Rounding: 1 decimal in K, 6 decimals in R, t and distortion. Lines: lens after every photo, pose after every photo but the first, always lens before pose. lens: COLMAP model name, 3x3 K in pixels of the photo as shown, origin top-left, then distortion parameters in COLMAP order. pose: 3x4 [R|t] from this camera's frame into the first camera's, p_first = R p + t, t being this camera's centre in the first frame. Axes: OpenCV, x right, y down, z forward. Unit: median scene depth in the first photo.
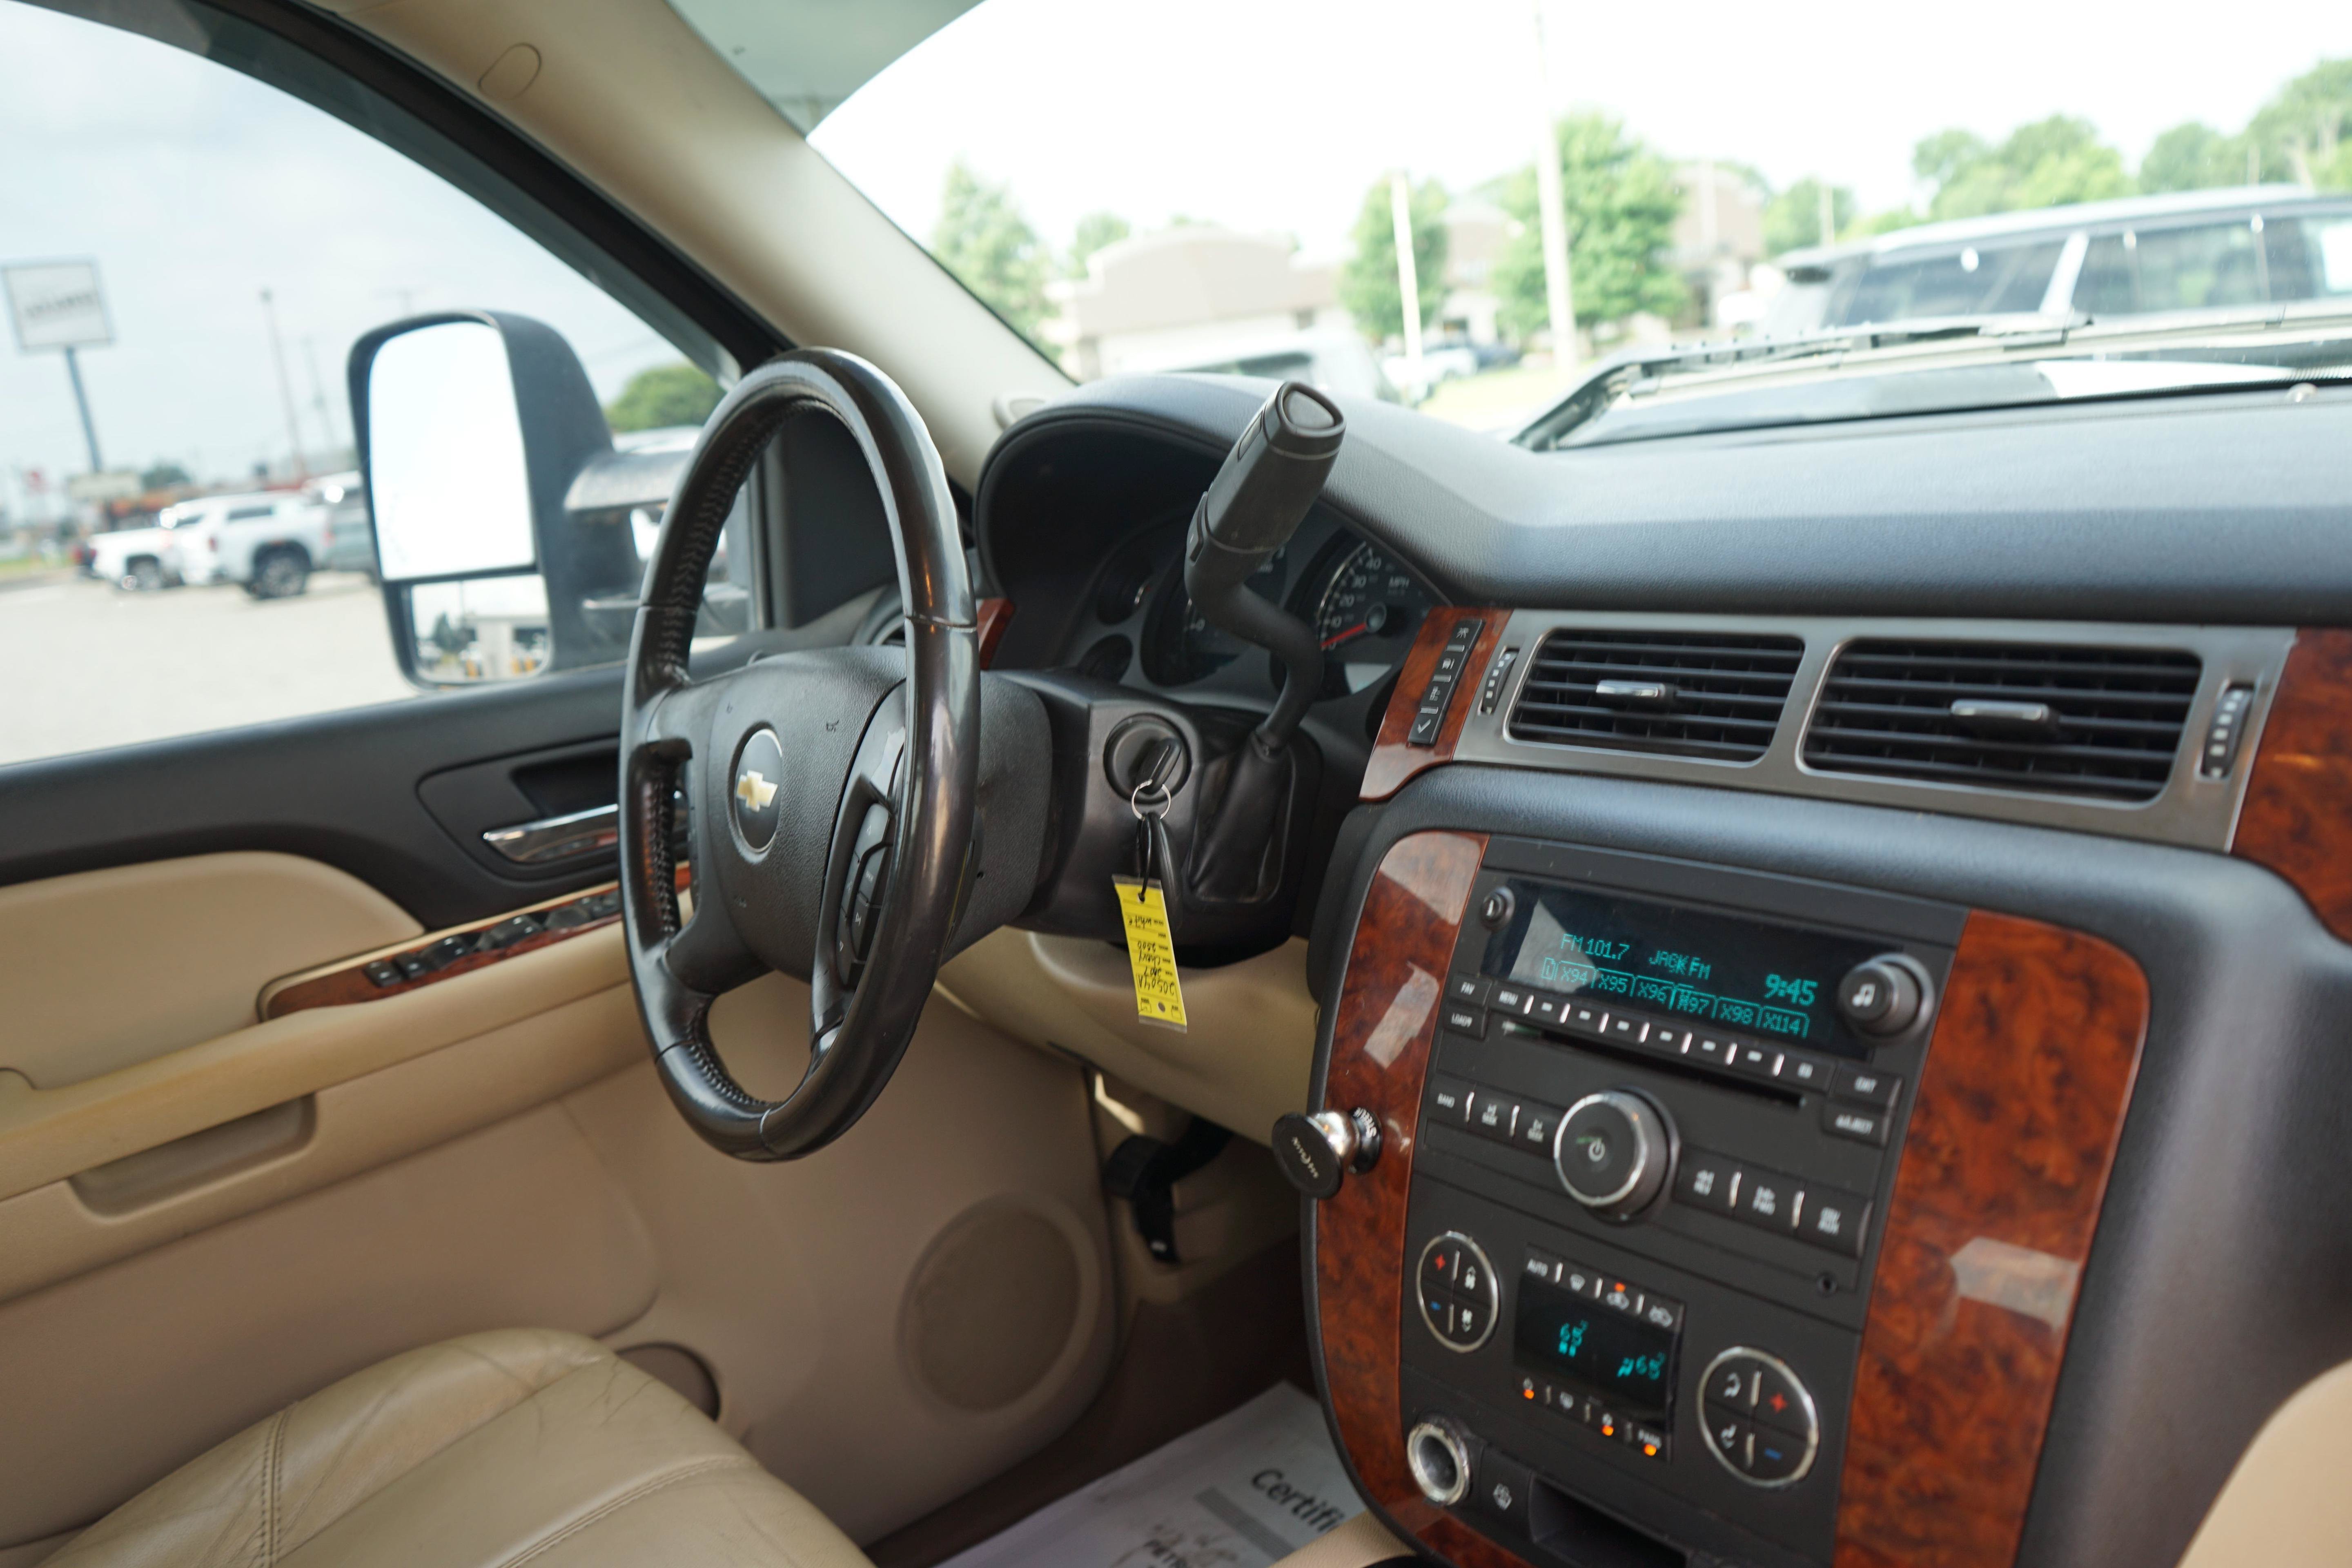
lens RADIAL K [[1883.4, 0, 1184.5], [0, 1883.4, 787.8], [0, 0, 1]] dist [-0.019178, 0.028350]
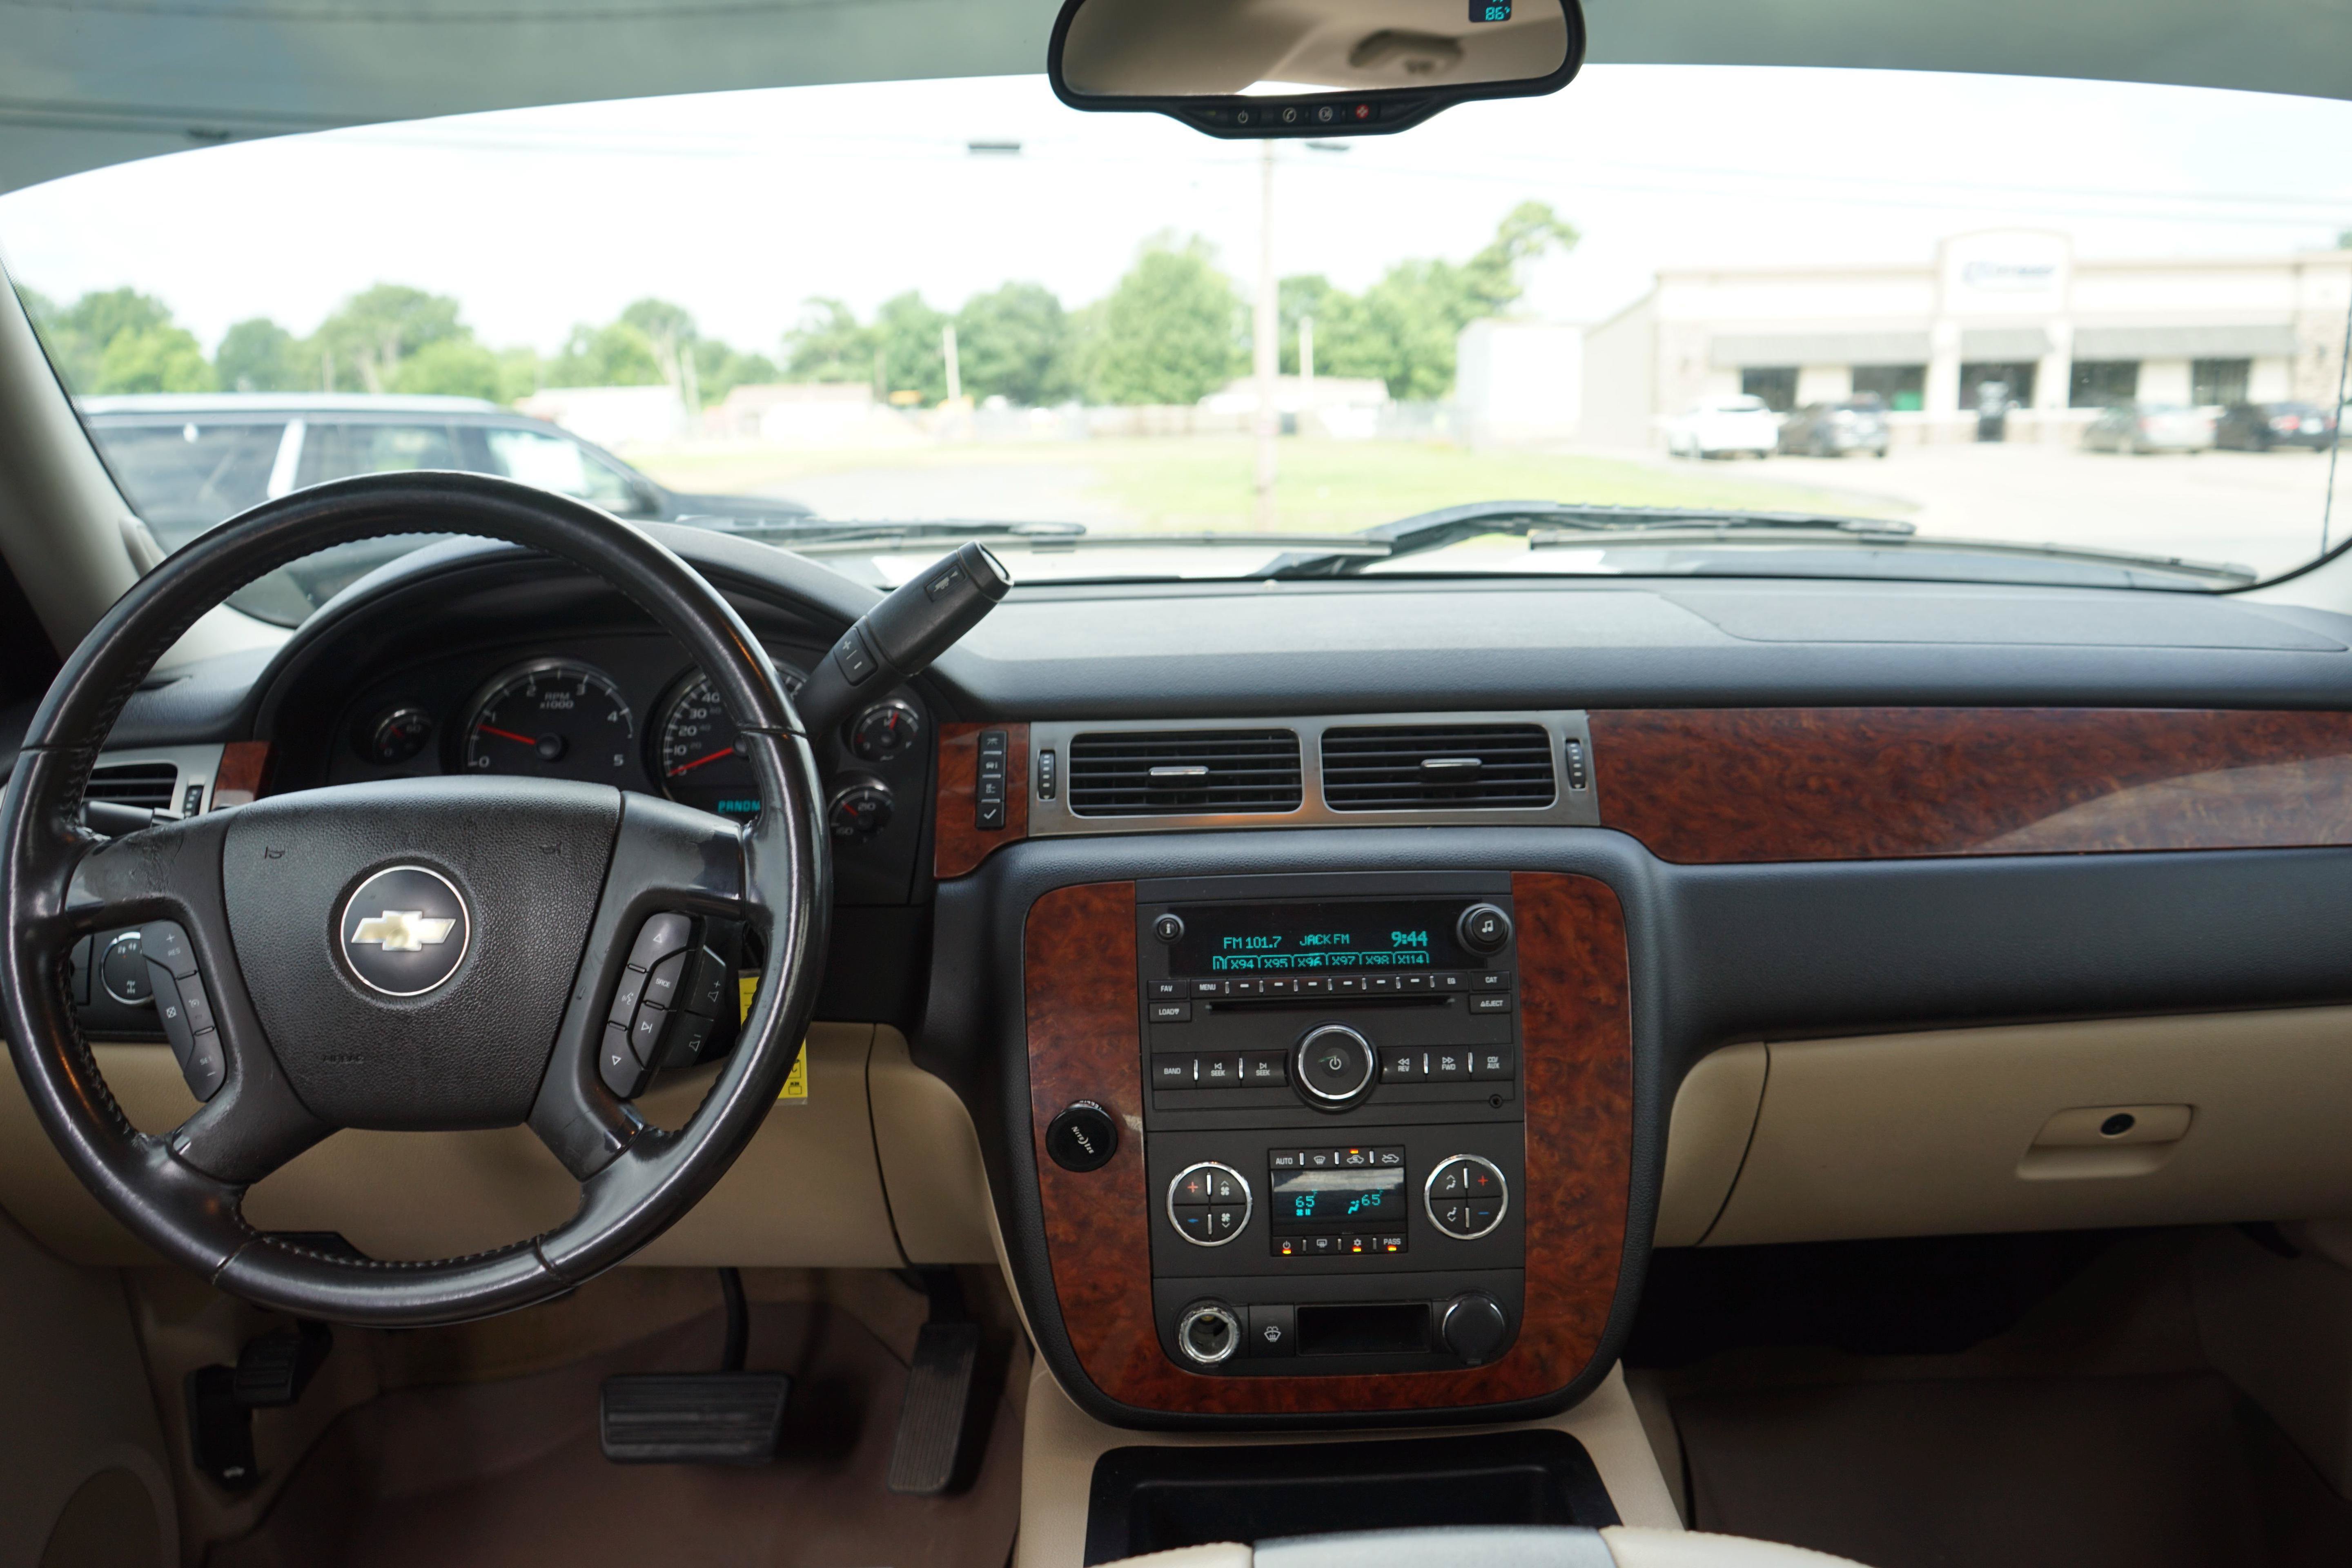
lens RADIAL K [[1883.4, 0, 1194.7], [0, 1883.4, 779.9], [0, 0, 1]] dist [-0.019178, 0.028350]
pose [[0.591521, -0.037400, 0.805422, -0.655561], [0.116068, 0.992469, -0.039158, 0.008295], [-0.797892, 0.116646, 0.591407, 0.107019]]
